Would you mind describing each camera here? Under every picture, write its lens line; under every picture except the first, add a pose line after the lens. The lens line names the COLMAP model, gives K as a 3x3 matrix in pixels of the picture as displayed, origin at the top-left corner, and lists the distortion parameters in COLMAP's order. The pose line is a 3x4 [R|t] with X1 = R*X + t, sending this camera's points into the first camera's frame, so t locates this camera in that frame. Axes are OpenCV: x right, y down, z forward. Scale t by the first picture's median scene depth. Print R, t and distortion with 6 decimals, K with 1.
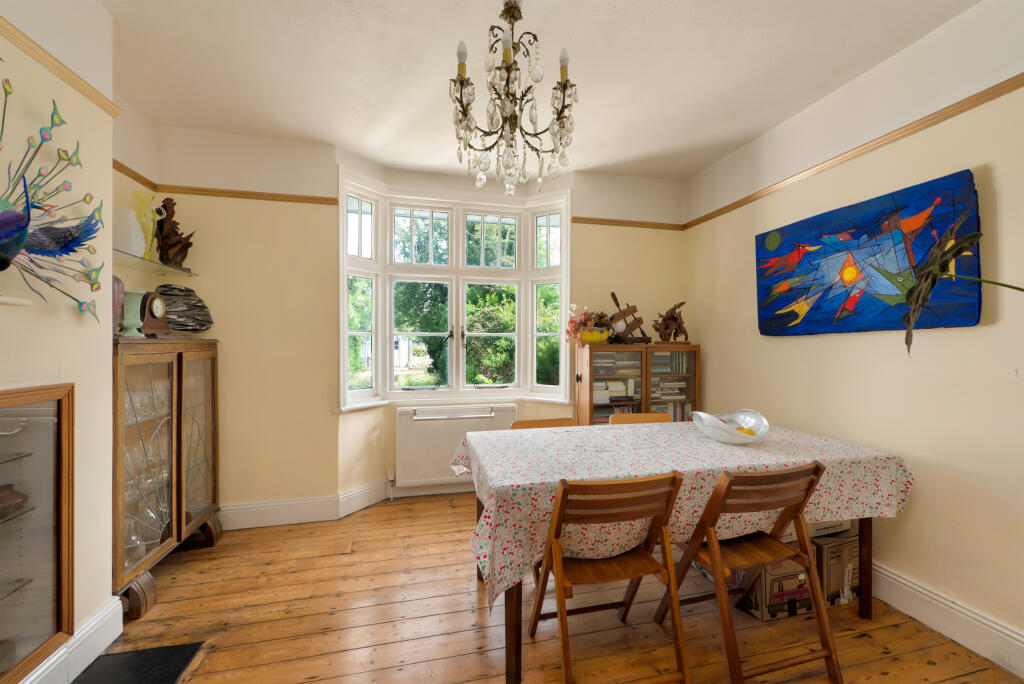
lens RADIAL K [[416.5, 0, 526.7], [0, 416.5, 341.4], [0, 0, 1]] dist [0.002557, -0.000225]
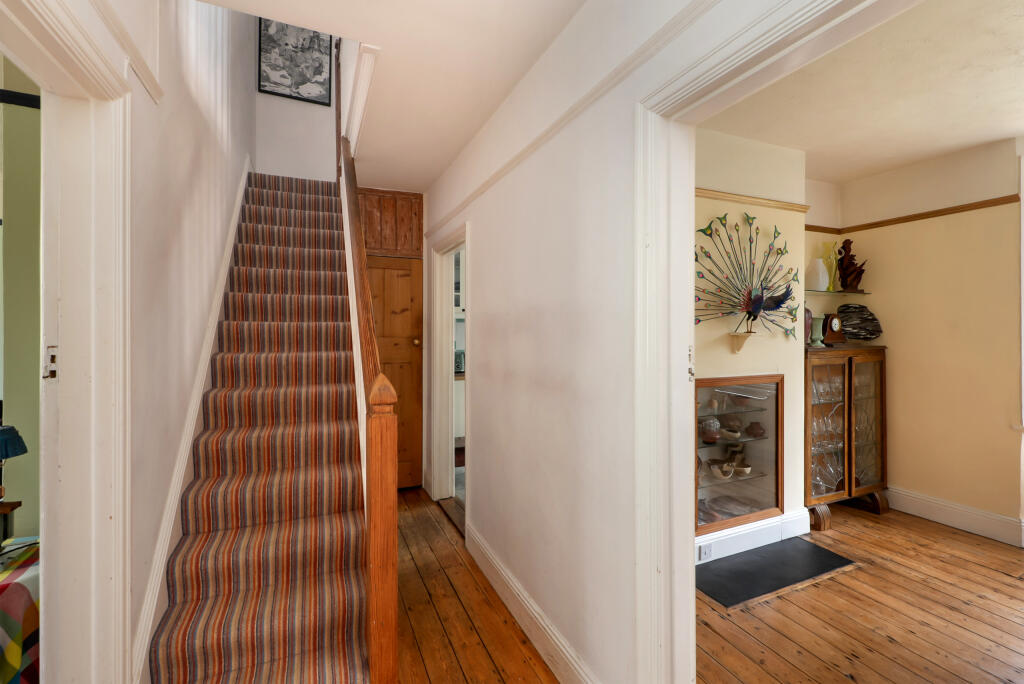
lens RADIAL K [[416.5, 0, 526.7], [0, 416.5, 341.4], [0, 0, 1]] dist [0.002557, -0.000225]
pose [[0.156623, 0.011913, -0.987587, 0.383919], [0.004303, 0.999910, 0.012744, -0.051699], [0.987649, -0.006246, 0.156558, -0.280157]]
